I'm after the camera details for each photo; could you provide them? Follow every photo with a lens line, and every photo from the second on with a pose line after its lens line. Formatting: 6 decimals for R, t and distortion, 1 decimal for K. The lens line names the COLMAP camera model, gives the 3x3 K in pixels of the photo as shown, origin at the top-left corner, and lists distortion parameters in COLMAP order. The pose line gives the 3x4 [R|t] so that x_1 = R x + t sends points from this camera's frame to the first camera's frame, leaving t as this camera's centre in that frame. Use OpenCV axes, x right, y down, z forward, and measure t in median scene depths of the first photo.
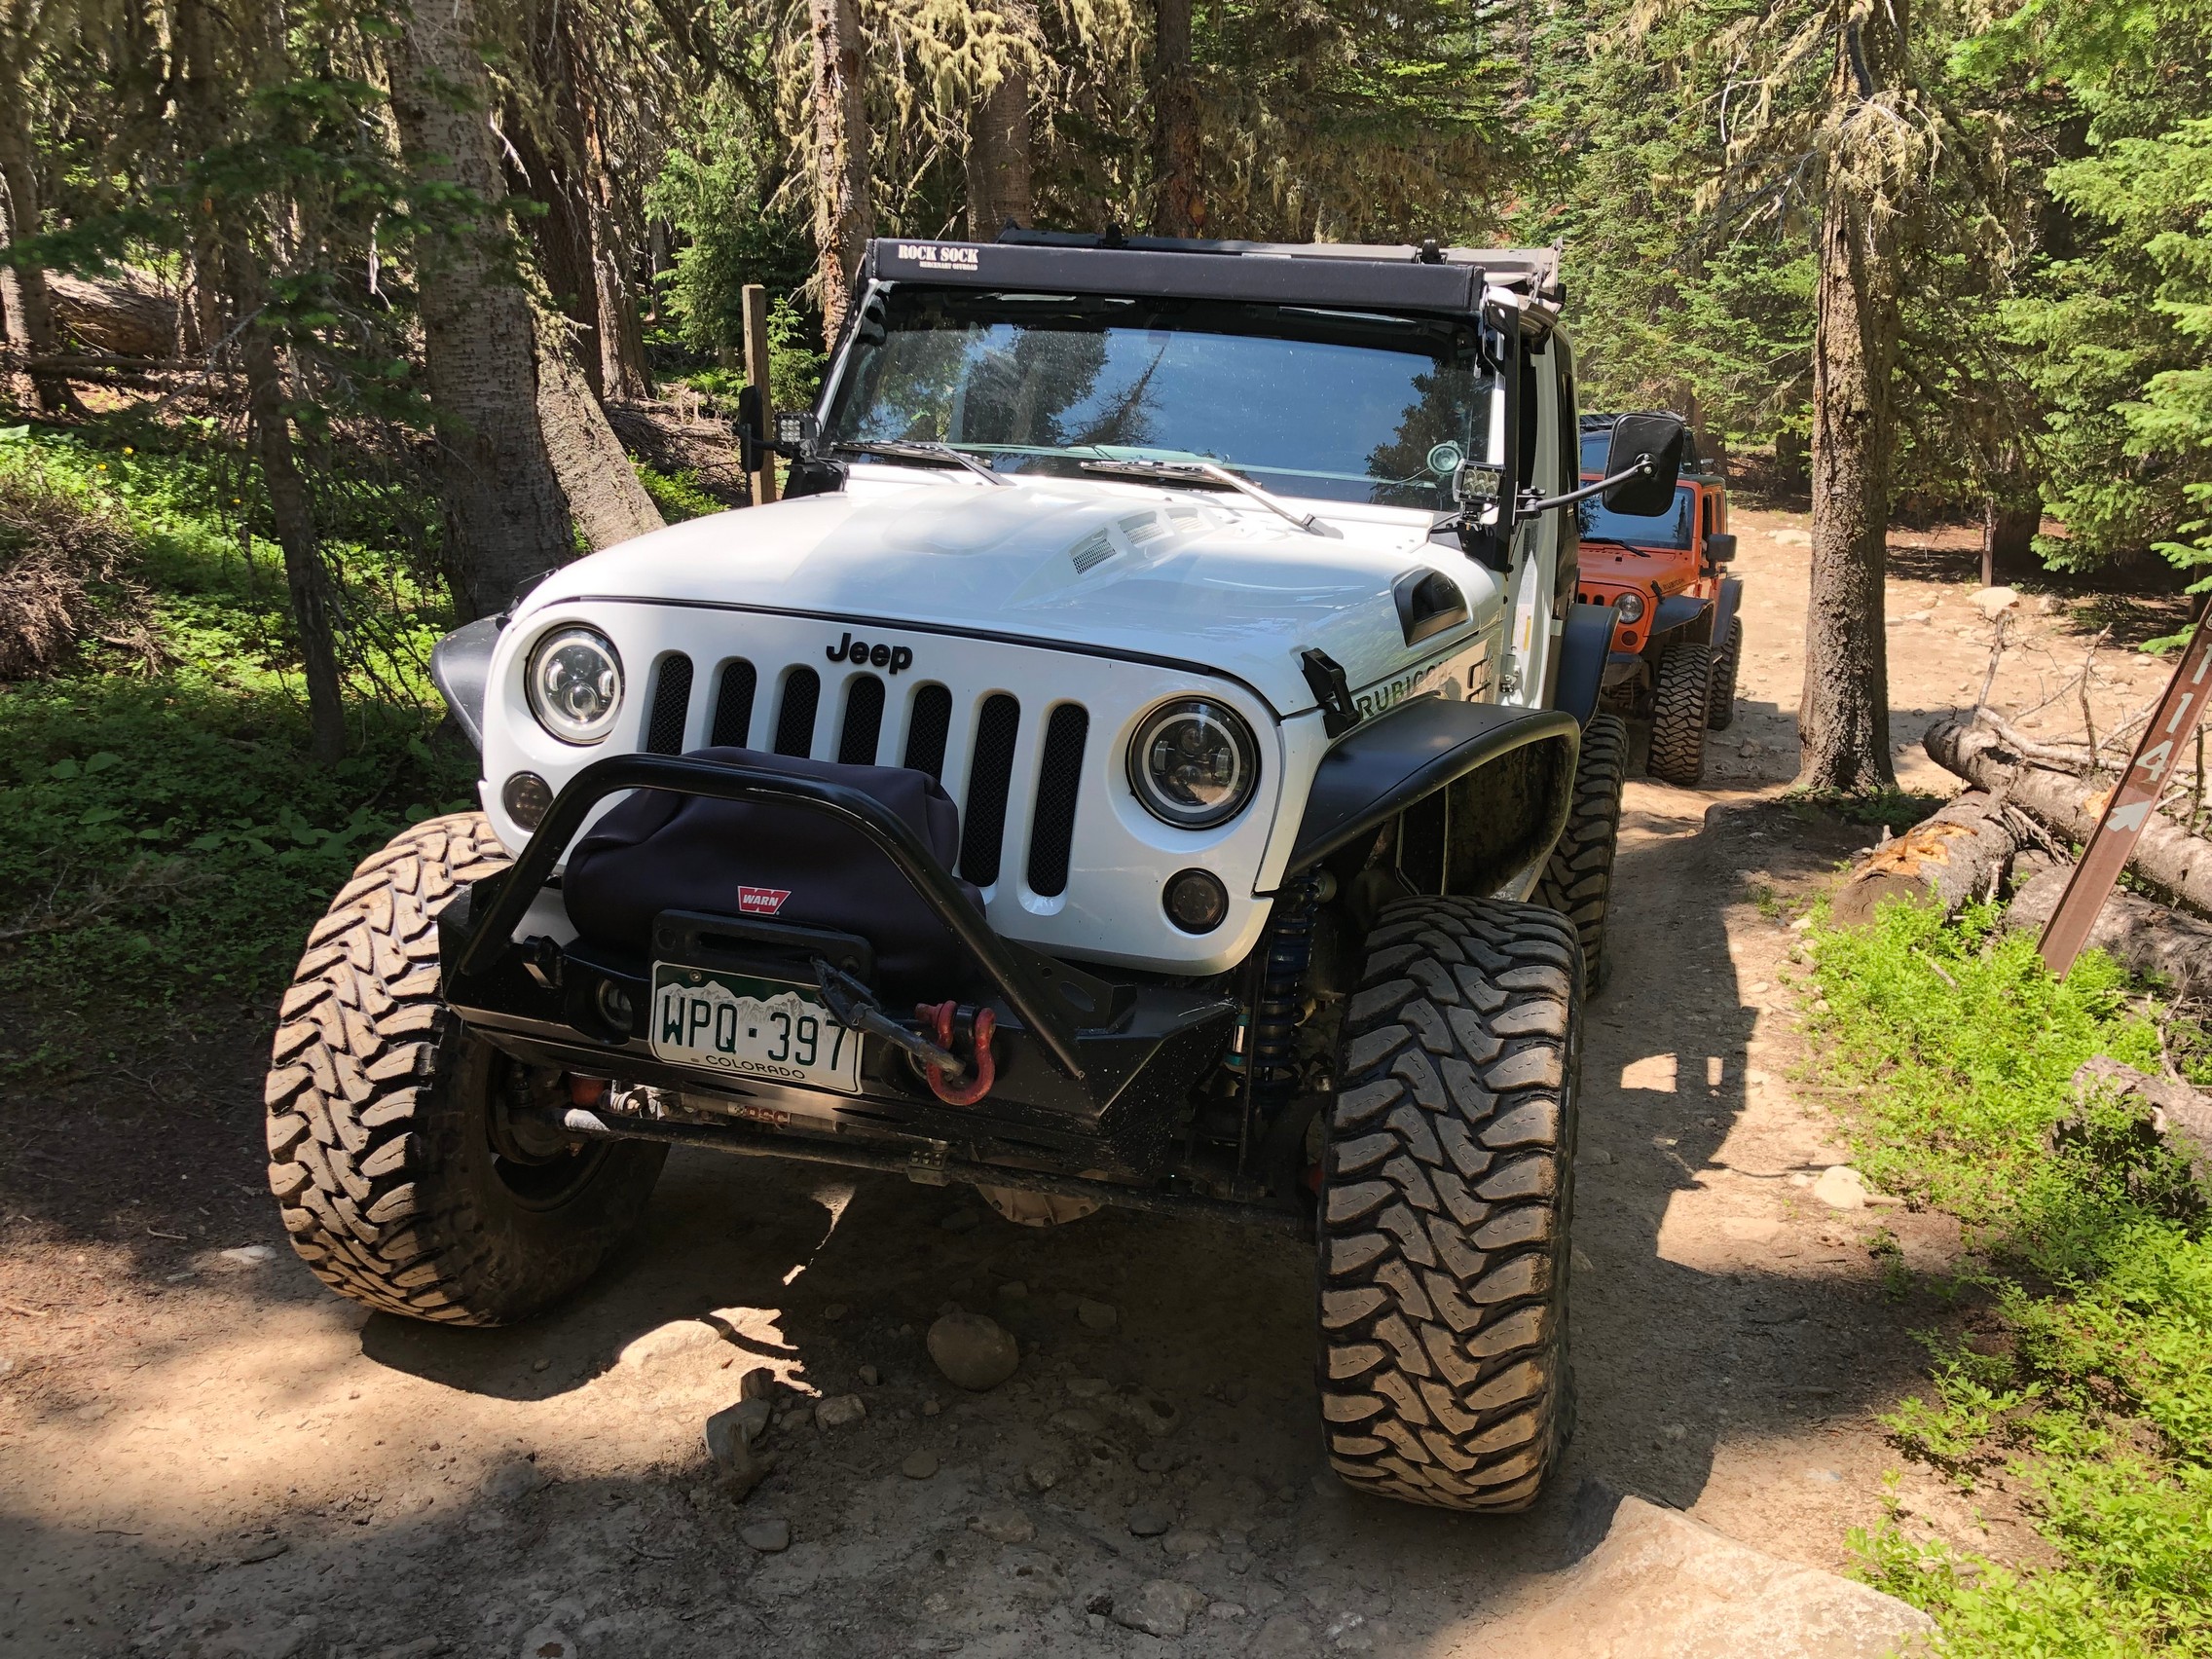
lens RADIAL K [[1834.8, 0, 1114.3], [0, 1834.8, 825.4], [0, 0, 1]] dist [0.016173, 0.010863]
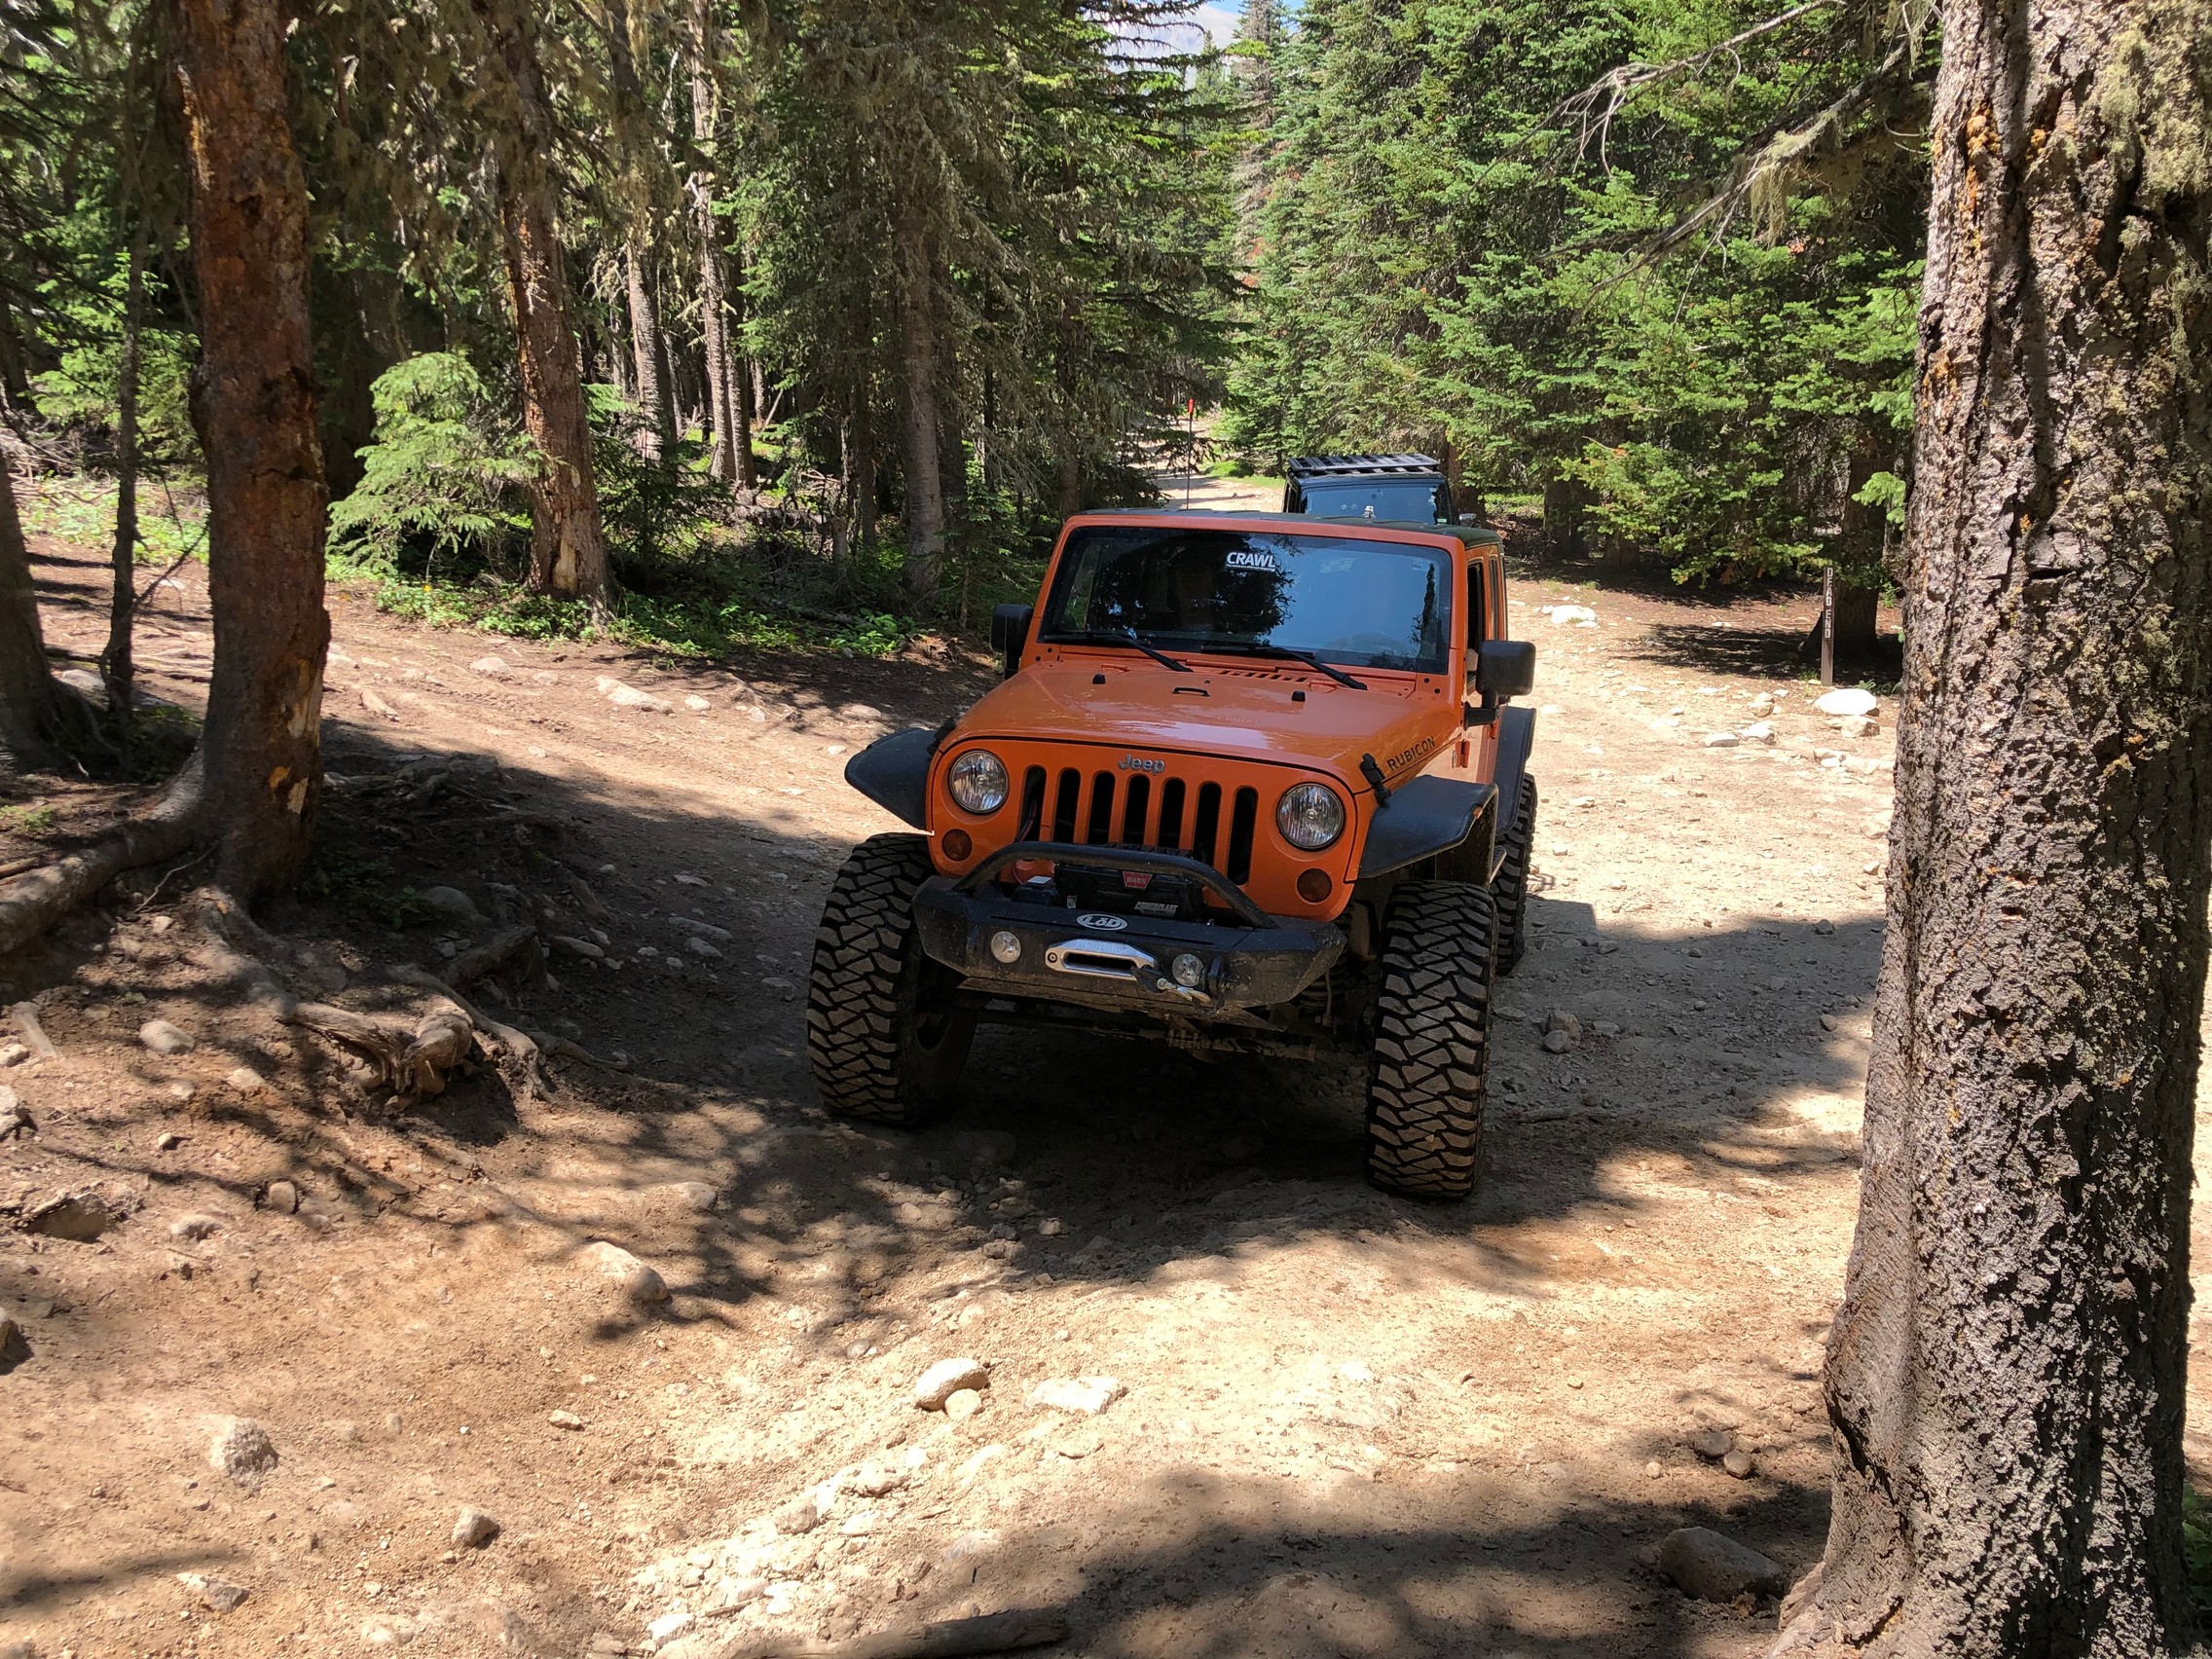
lens RADIAL K [[1834.8, 0, 1106.5], [0, 1834.8, 819.8], [0, 0, 1]] dist [0.016173, 0.010863]
pose [[0.993092, -0.007874, 0.117074, 0.090660], [0.011931, 0.999351, -0.033992, -0.052073], [-0.116731, 0.035154, 0.992541, 0.287726]]
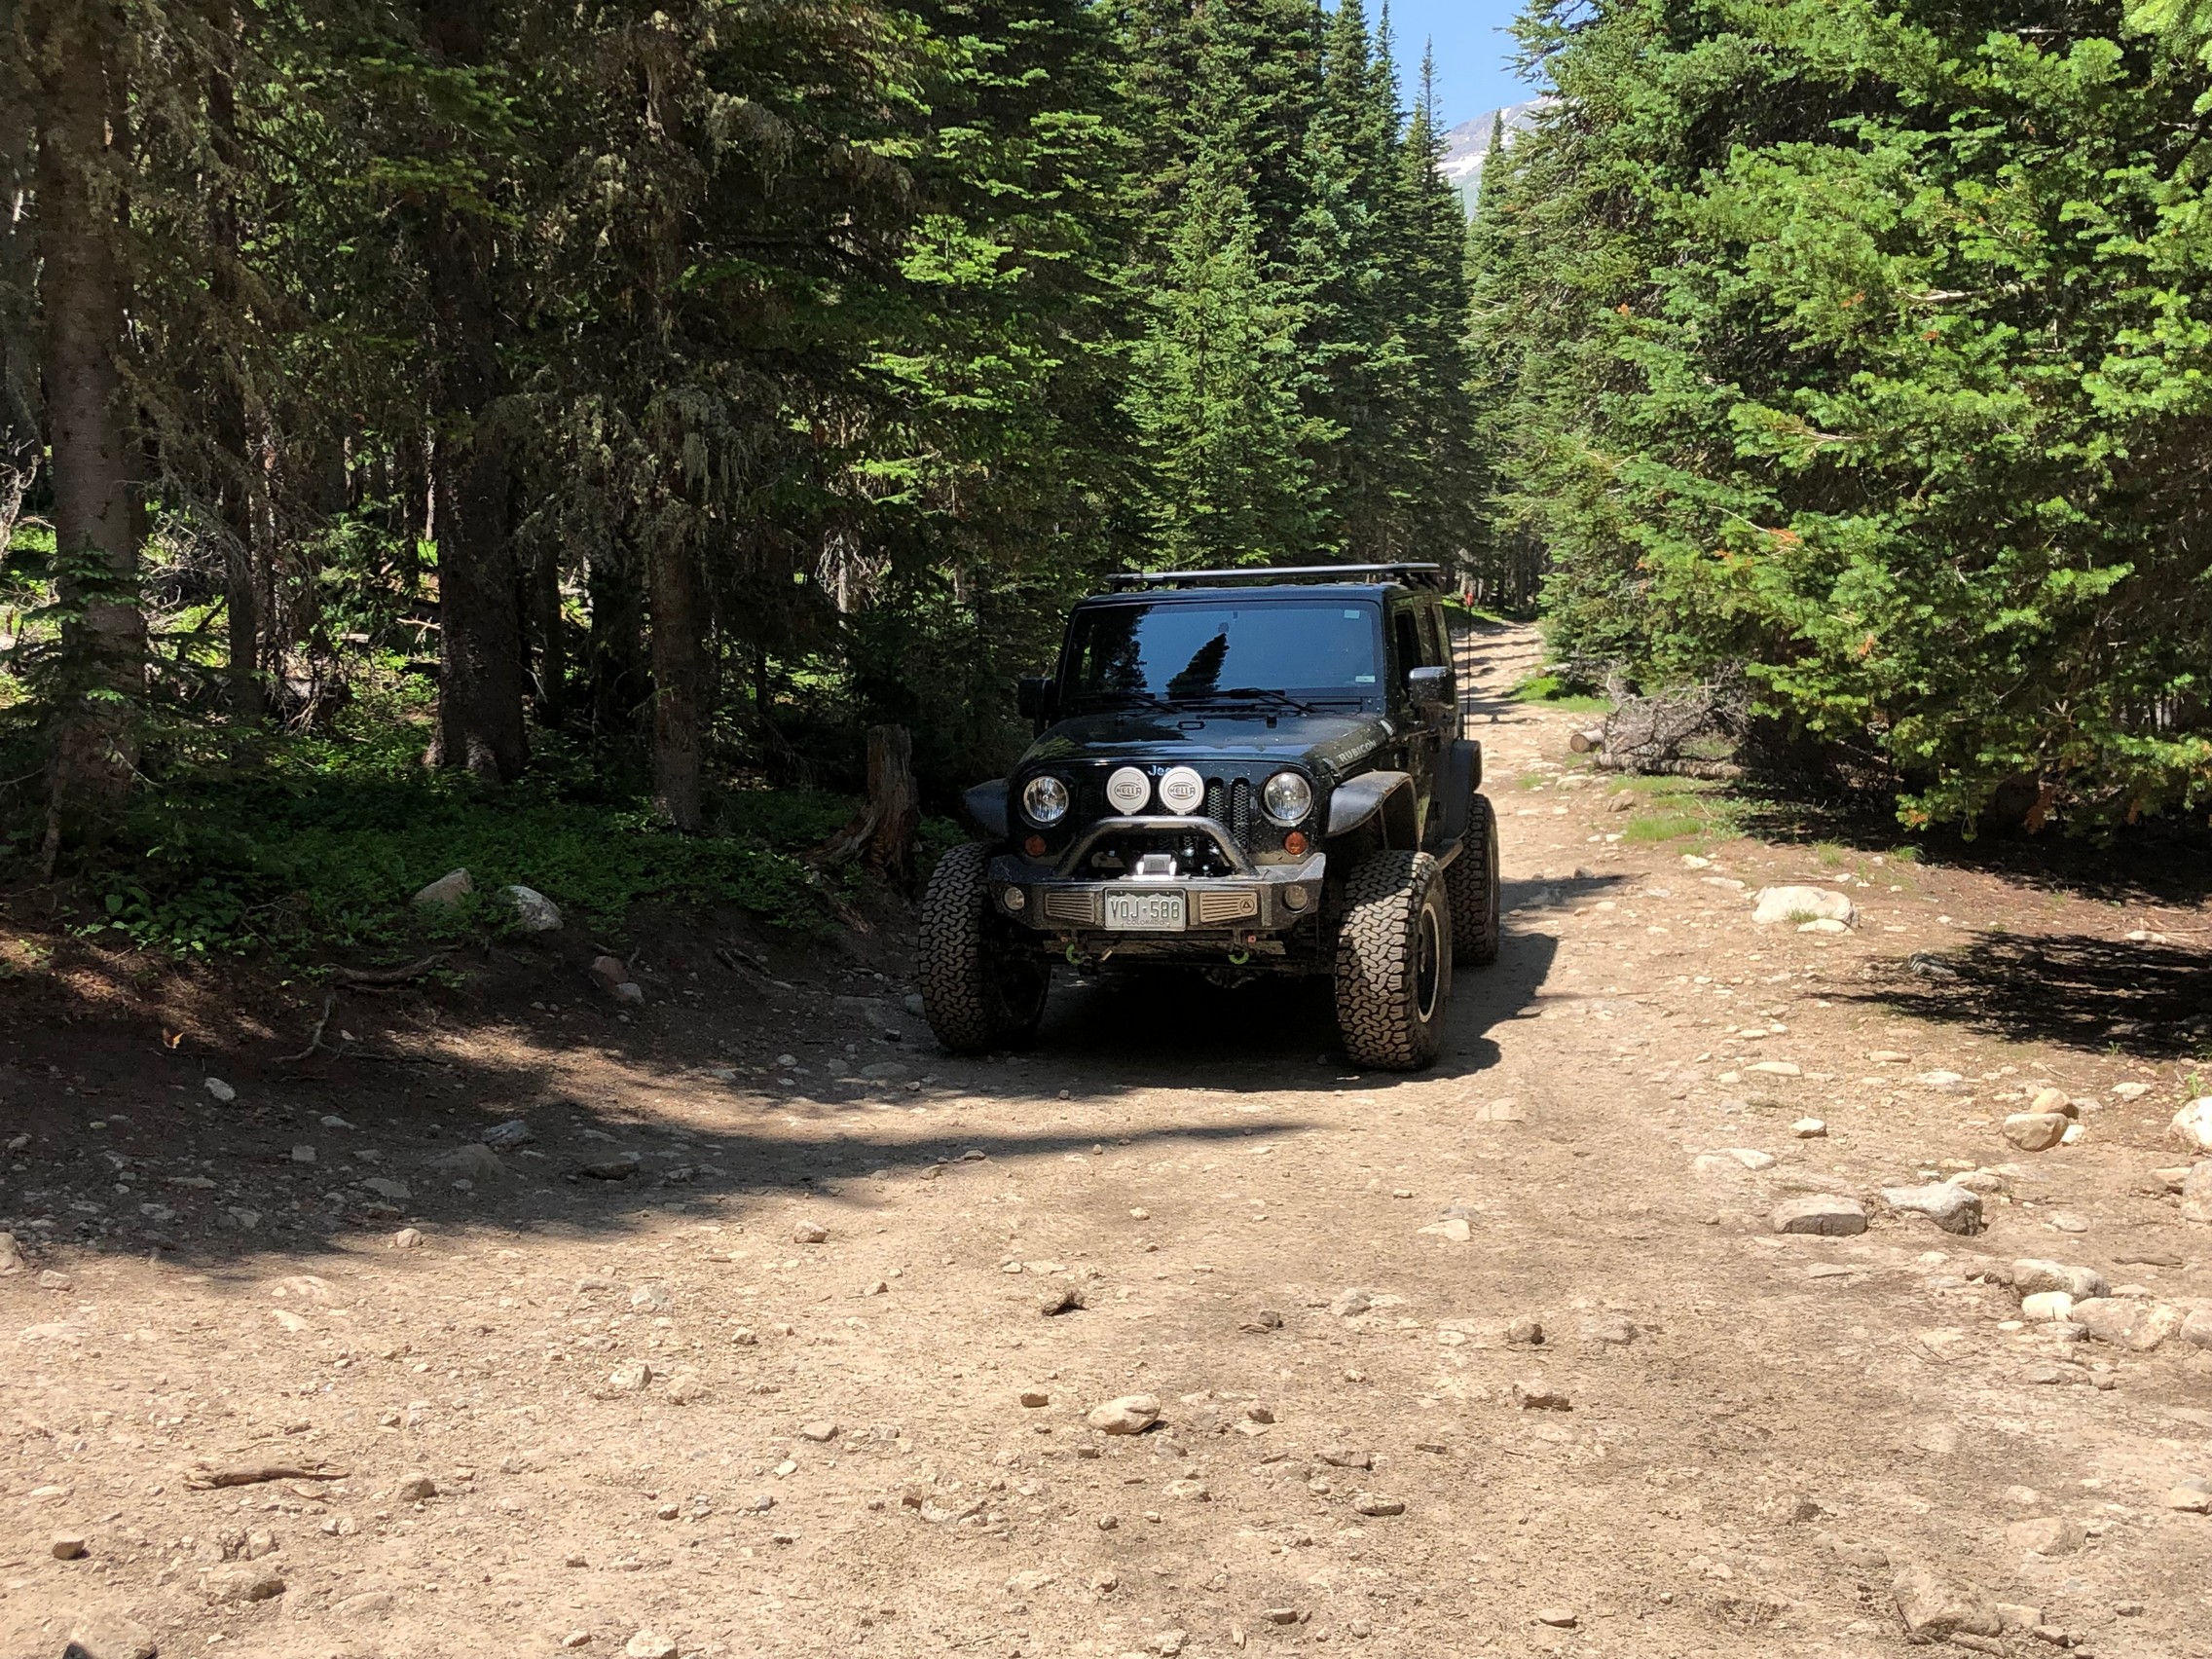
lens RADIAL K [[2663.8, 0, 1104.5], [0, 2663.8, 840.6], [0, 0, 1]] dist [0.034027, 0.000000]
pose [[0.998757, 0.029197, -0.040408, 0.295336], [-0.035803, 0.984118, -0.173866, -0.082813], [0.034690, 0.175097, 0.983940, 0.541659]]
